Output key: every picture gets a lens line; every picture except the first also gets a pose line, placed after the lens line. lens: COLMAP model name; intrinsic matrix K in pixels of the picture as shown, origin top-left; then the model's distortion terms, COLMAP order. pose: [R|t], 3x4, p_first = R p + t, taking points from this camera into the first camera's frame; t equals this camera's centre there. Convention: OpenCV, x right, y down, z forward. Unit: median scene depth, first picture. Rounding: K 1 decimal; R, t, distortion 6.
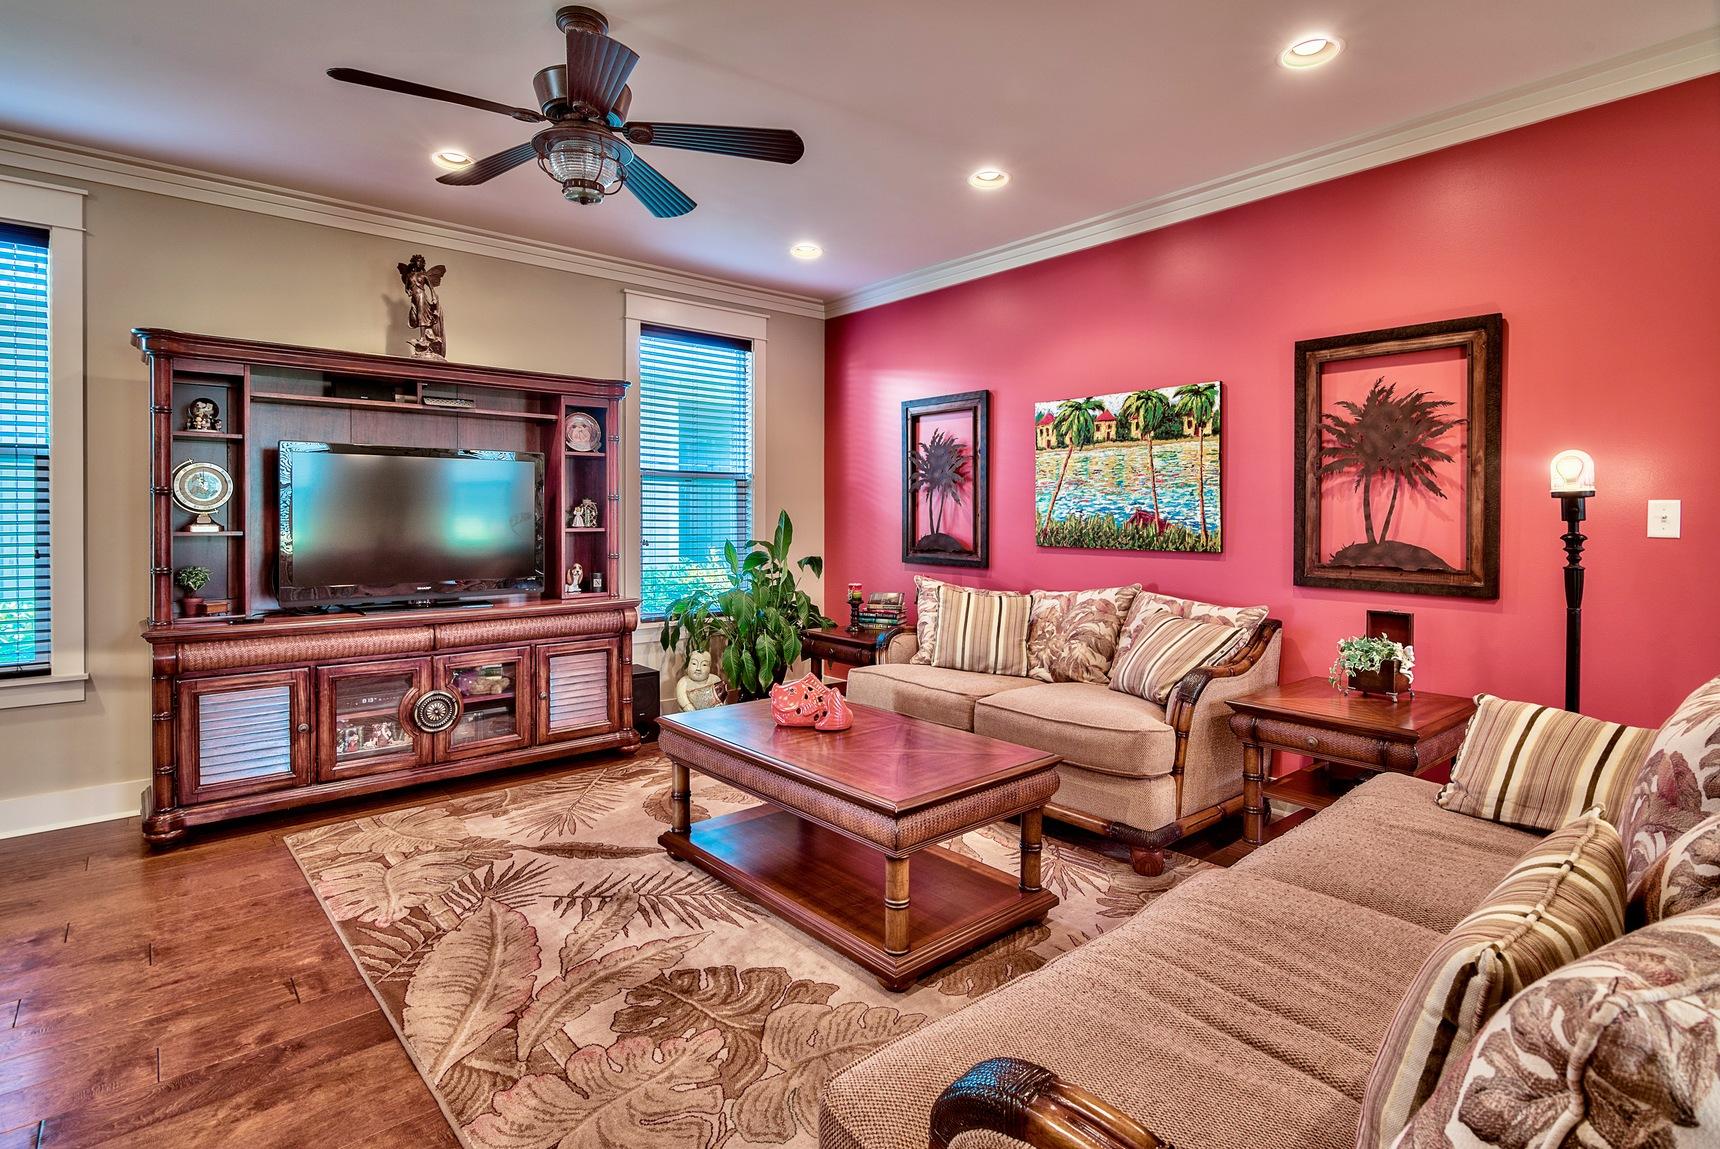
lens RADIAL K [[843.7, 0, 895.8], [0, 843.7, 511.4], [0, 0, 1]] dist [-0.008136, 0.001967]
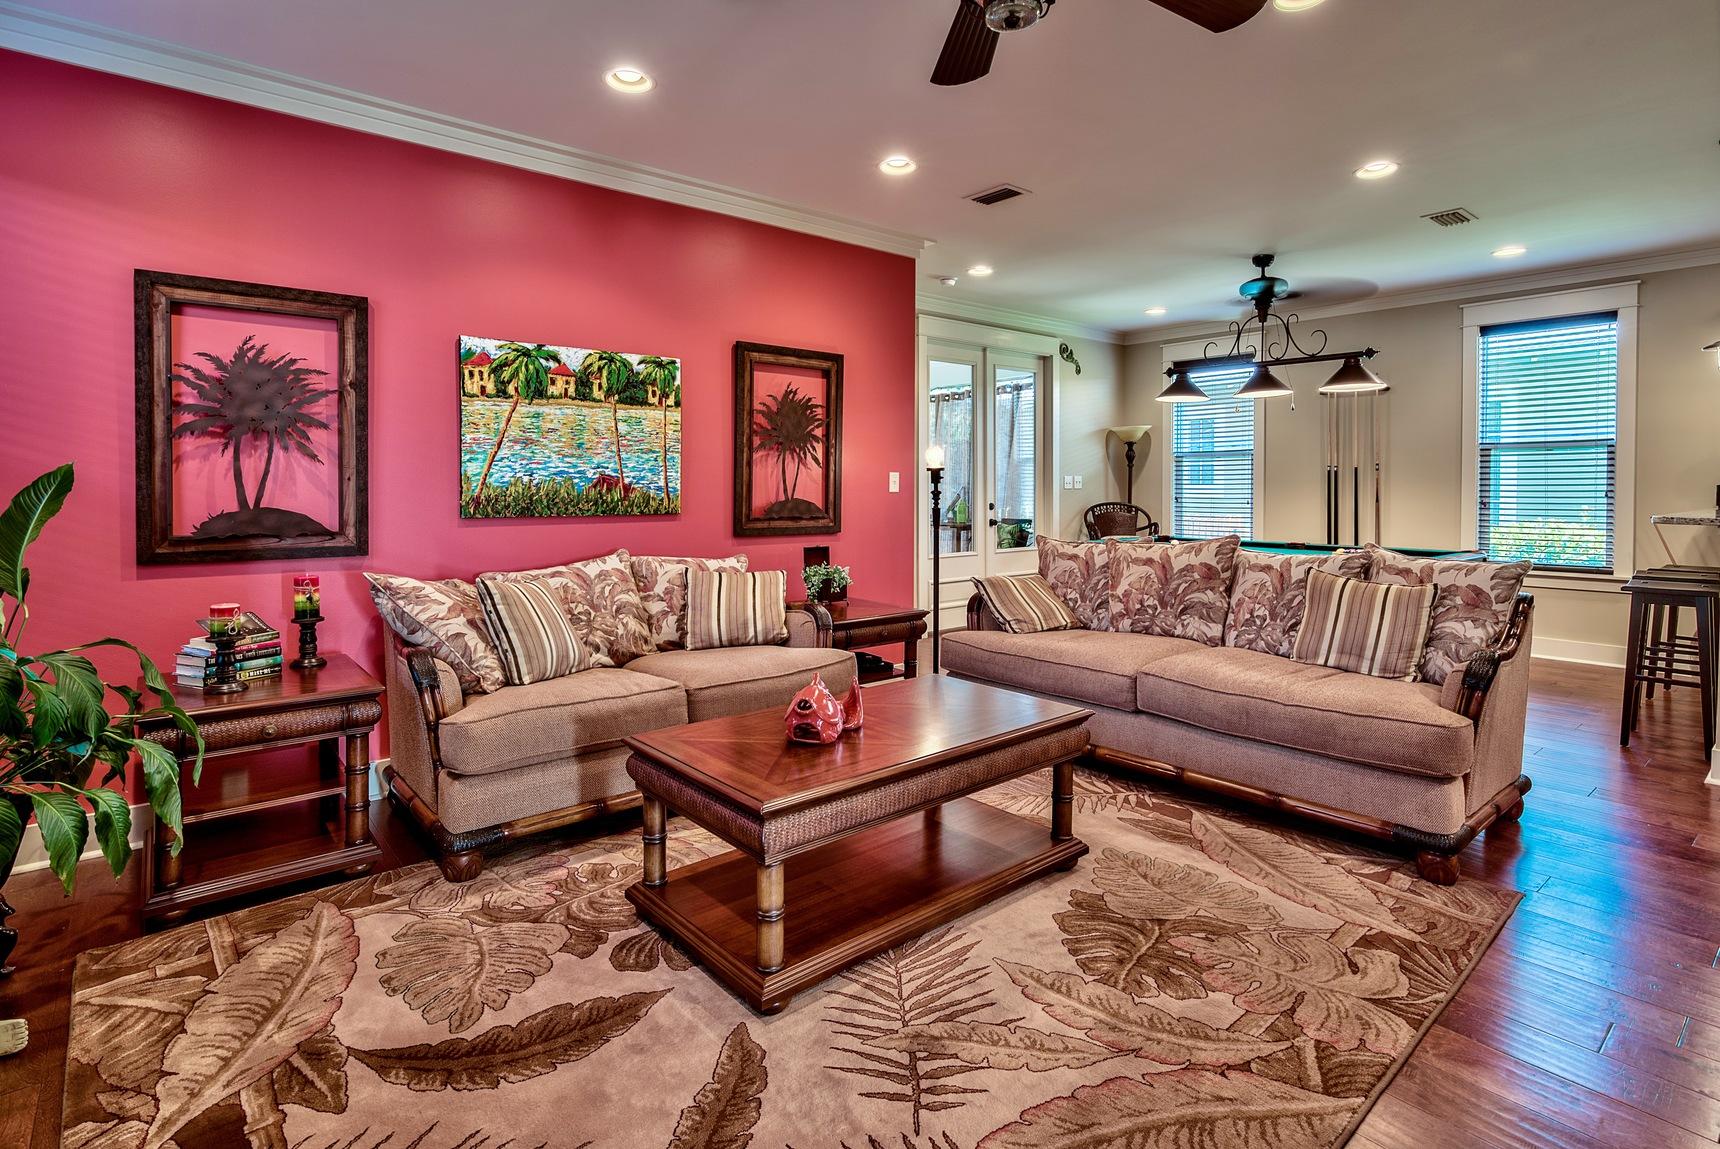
lens RADIAL K [[843.7, 0, 832.7], [0, 843.7, 493.2], [0, 0, 1]] dist [-0.008136, 0.001967]
pose [[0.062028, -0.013235, 0.997987, -0.772488], [-0.004950, 0.999896, 0.013568, 0.006604], [-0.998062, -0.005782, 0.061956, 0.793106]]
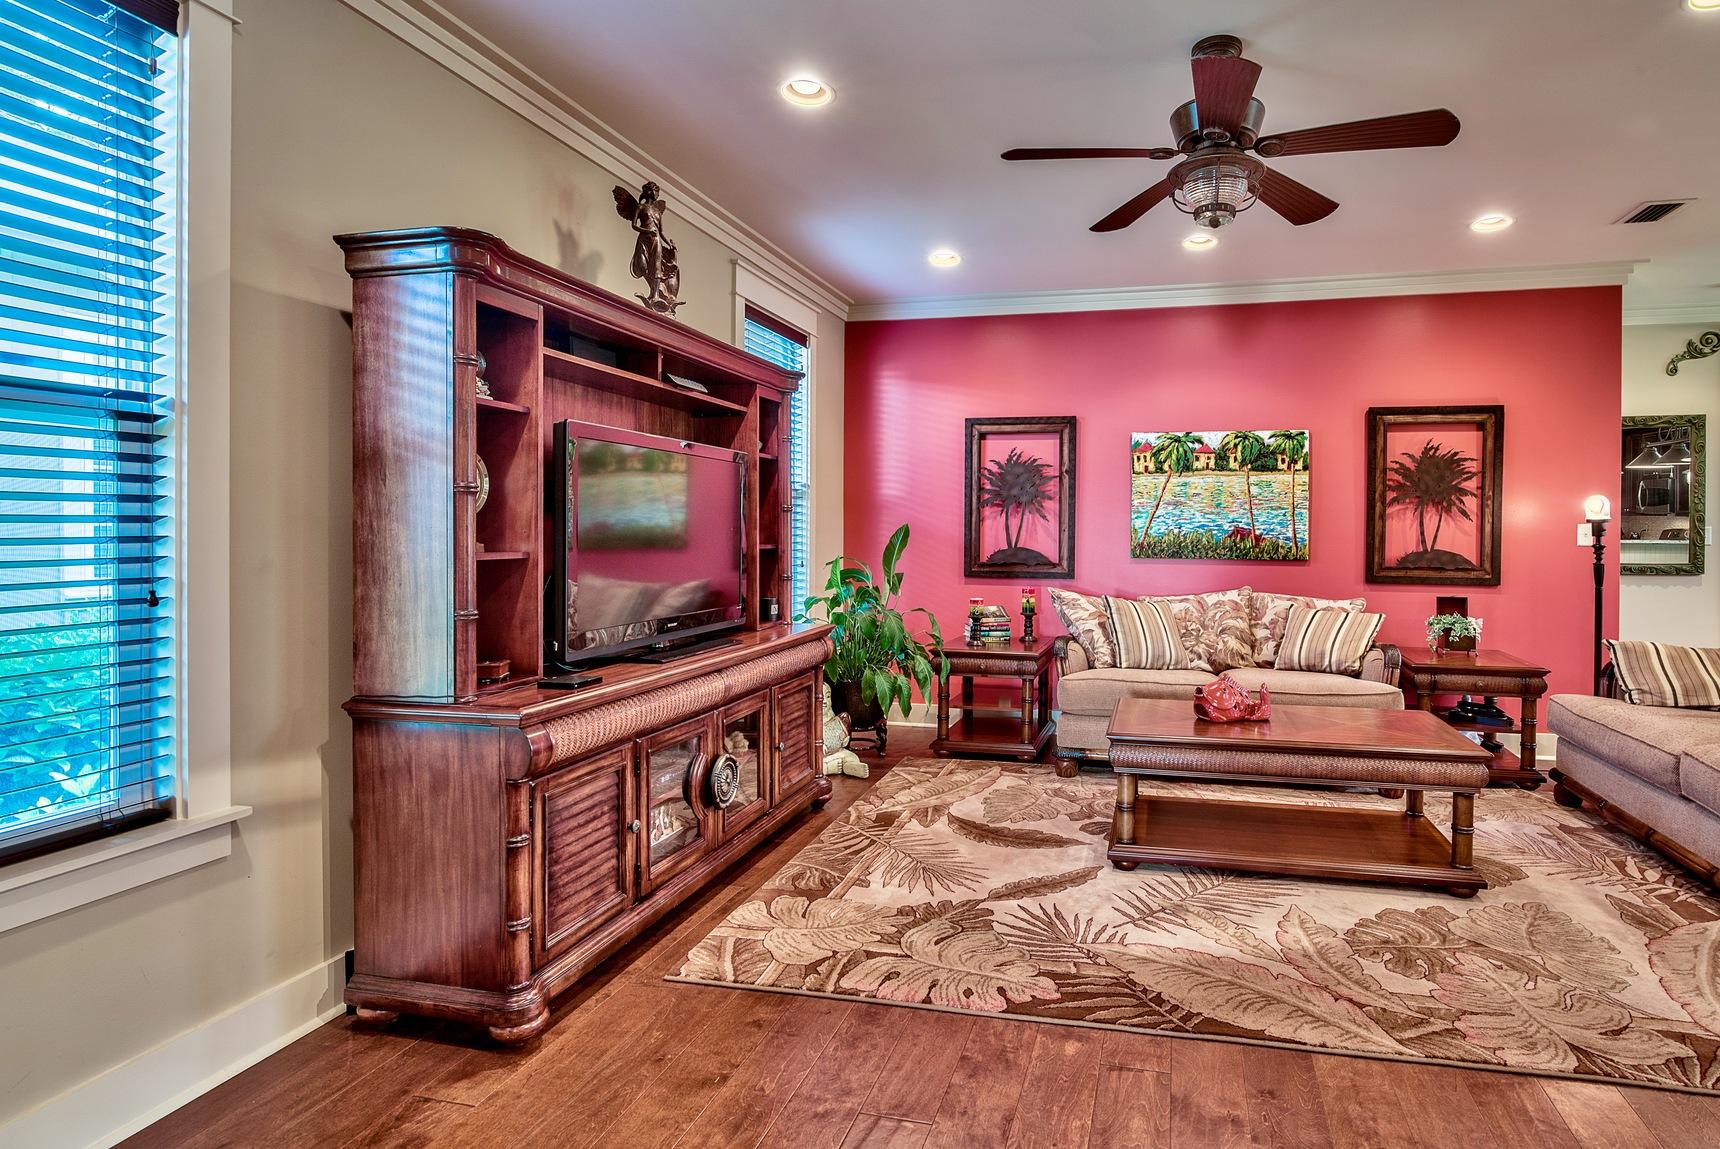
lens RADIAL K [[843.7, 0, 1000.0], [0, 843.7, 532.6], [0, 0, 1]] dist [-0.008136, 0.001967]
pose [[0.809804, 0.002185, 0.586696, -0.845490], [-0.007086, 0.999957, 0.006055, 0.001488], [-0.586657, -0.009061, 0.809785, 0.233786]]
